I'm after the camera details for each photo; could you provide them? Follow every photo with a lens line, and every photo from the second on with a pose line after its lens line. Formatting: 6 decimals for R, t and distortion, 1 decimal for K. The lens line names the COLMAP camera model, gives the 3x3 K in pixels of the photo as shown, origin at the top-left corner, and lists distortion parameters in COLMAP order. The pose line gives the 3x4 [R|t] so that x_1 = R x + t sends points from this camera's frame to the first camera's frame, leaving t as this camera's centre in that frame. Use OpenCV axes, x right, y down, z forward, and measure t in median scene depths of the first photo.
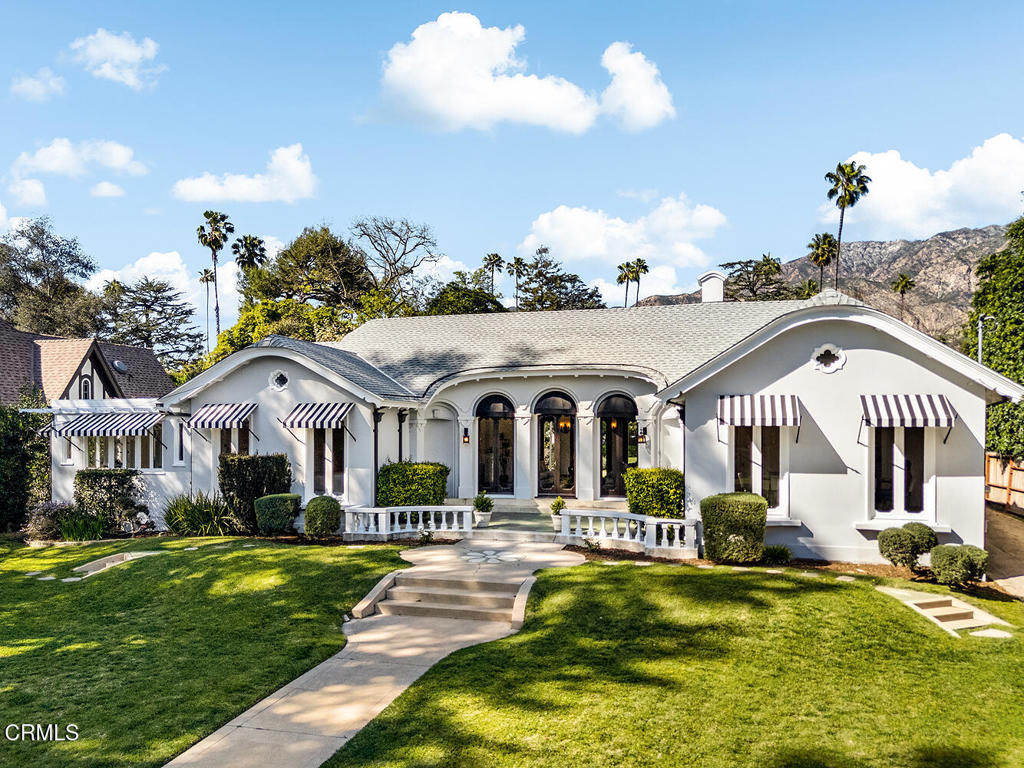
lens RADIAL K [[864.5, 0, 474.1], [0, 864.5, 418.7], [0, 0, 1]] dist [0.081022, -0.077446]
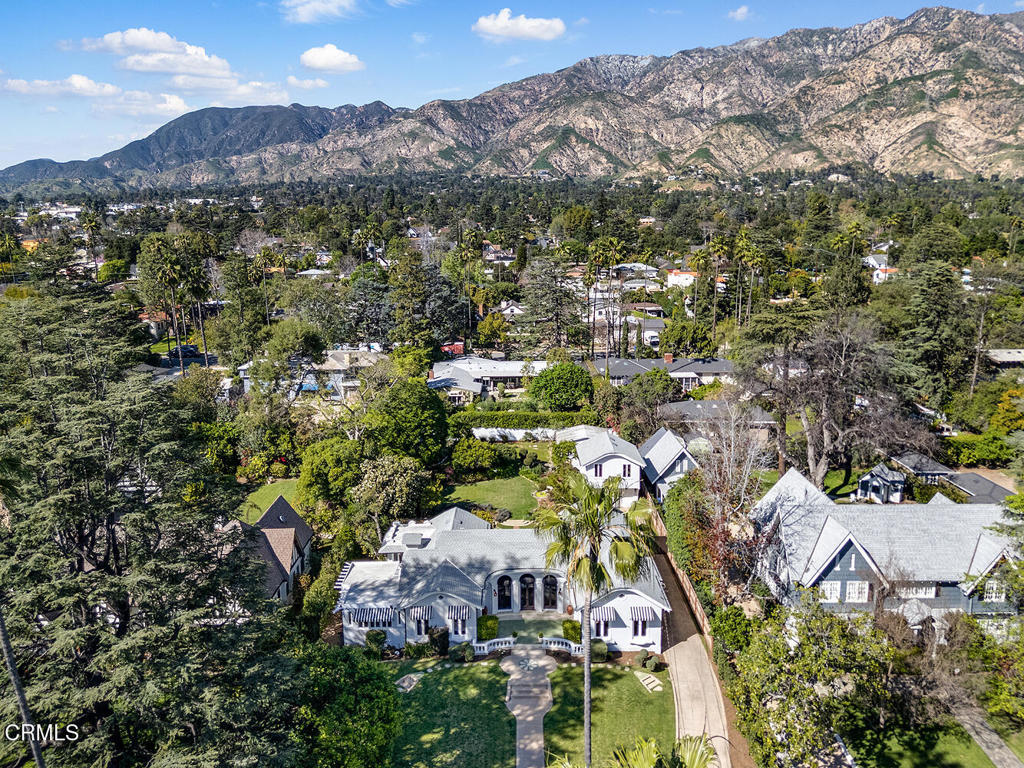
lens RADIAL K [[820.6, 0, 512.2], [0, 820.6, 404.7], [0, 0, 1]] dist [0.075634, -0.059430]
pose [[0.955746, -0.075949, 0.284221, -0.681015], [0.003076, 0.968629, 0.248492, -1.257560], [-0.294177, -0.236621, 0.925997, -1.322774]]
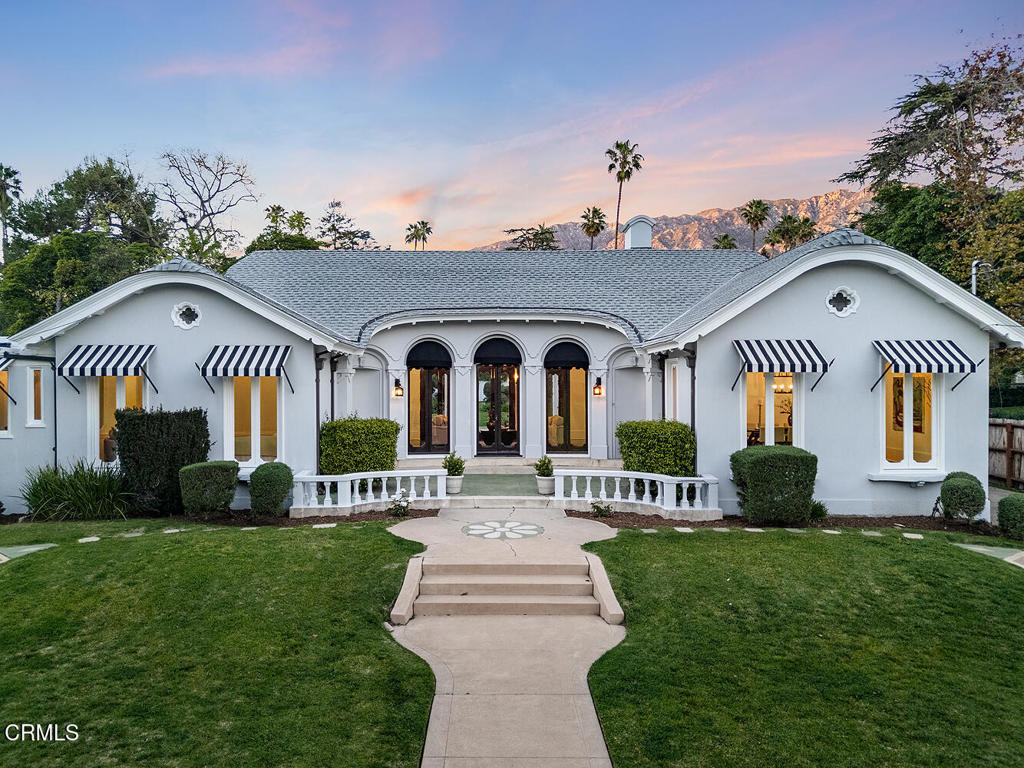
lens RADIAL K [[828.5, 0, 486.1], [0, 828.5, 384.5], [0, 0, 1]] dist [0.038523, -0.004965]
pose [[0.954470, -0.000941, 0.298304, -0.181951], [-0.001922, 0.999955, 0.009306, 0.009899], [-0.298299, -0.009456, 0.954426, 0.194570]]
